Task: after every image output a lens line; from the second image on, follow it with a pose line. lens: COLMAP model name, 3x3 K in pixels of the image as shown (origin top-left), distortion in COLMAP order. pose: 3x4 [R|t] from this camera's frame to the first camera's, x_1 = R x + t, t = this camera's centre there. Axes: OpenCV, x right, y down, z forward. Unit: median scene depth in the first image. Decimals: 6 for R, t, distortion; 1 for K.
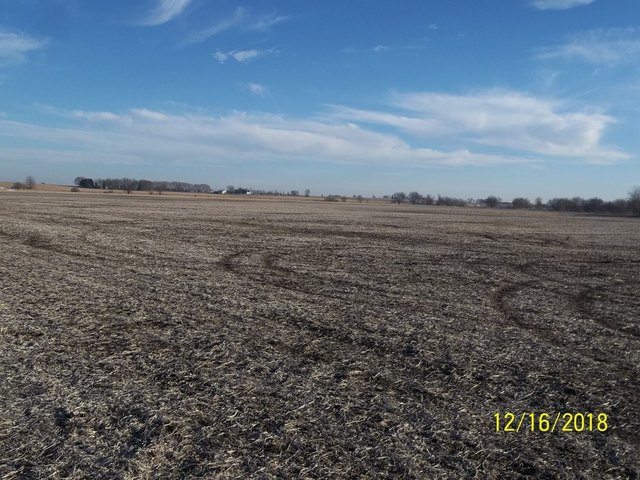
lens RADIAL K [[683.2, 0, 322.7], [0, 683.2, 246.5], [0, 0, 1]] dist [0.006998, 0.000000]
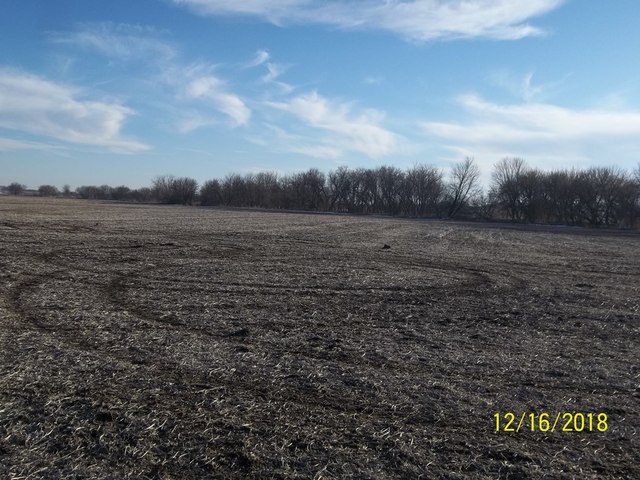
lens RADIAL K [[683.2, 0, 306.3], [0, 683.2, 249.4], [0, 0, 1]] dist [0.006998, 0.000000]
pose [[0.801604, -0.046513, 0.596043, 0.037128], [0.034320, 0.998905, 0.031795, 0.004958], [-0.596870, -0.005030, 0.802323, 0.098713]]
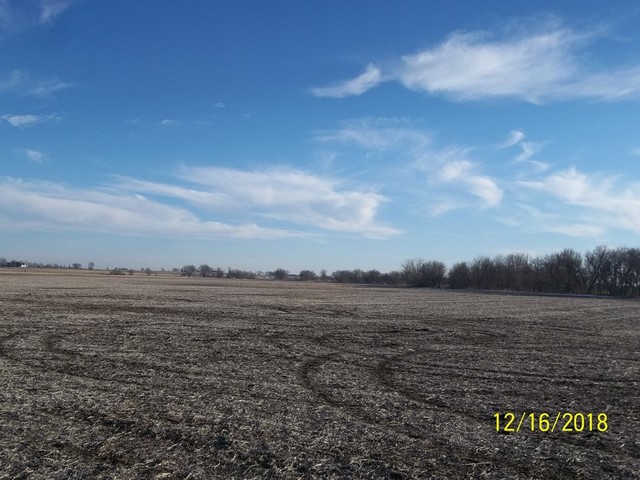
lens RADIAL K [[683.2, 0, 316.7], [0, 683.2, 249.7], [0, 0, 1]] dist [0.006998, 0.000000]
pose [[0.955967, 0.005513, 0.293423, -0.007960], [0.024255, 0.994919, -0.097715, -0.003517], [-0.292471, 0.100529, 0.950976, 0.037343]]
